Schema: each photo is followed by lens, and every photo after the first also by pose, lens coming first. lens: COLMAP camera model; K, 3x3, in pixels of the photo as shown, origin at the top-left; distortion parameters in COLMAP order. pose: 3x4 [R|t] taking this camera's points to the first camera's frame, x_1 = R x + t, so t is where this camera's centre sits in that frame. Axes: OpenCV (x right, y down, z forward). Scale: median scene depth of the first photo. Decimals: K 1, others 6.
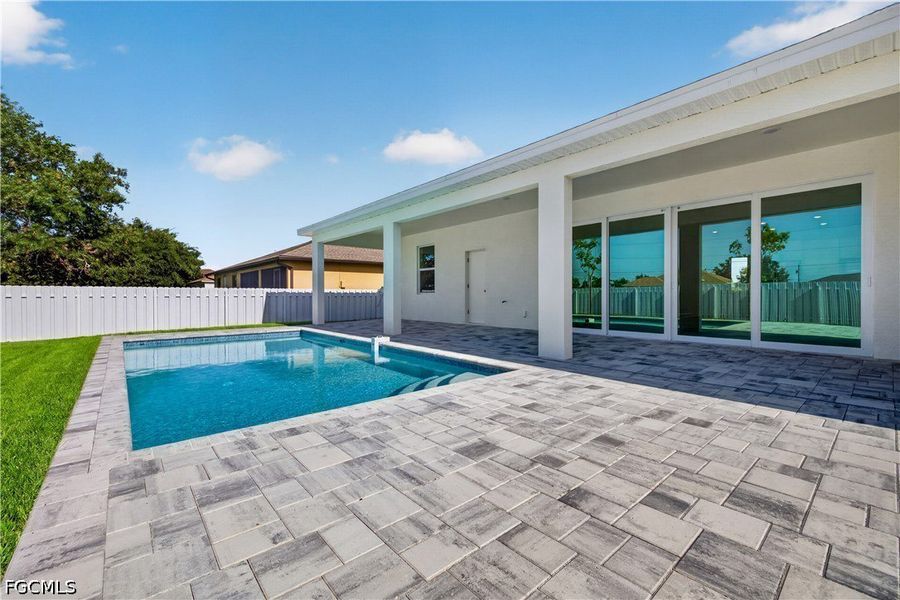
lens RADIAL K [[381.8, 0, 447.5], [0, 381.8, 296.8], [0, 0, 1]] dist [0.004010, 0.000385]
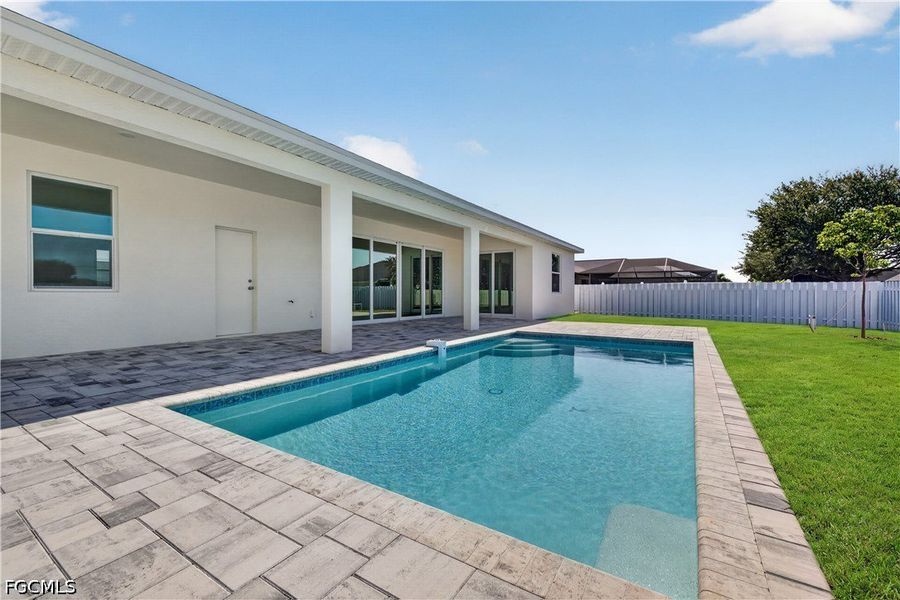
lens RADIAL K [[381.8, 0, 447.5], [0, 381.8, 296.8], [0, 0, 1]] dist [0.004010, 0.000385]
pose [[-0.284450, -0.004559, 0.958680, -0.958075], [0.001605, 0.999985, 0.005232, -0.000894], [-0.958689, 0.003027, -0.284439, 1.123873]]
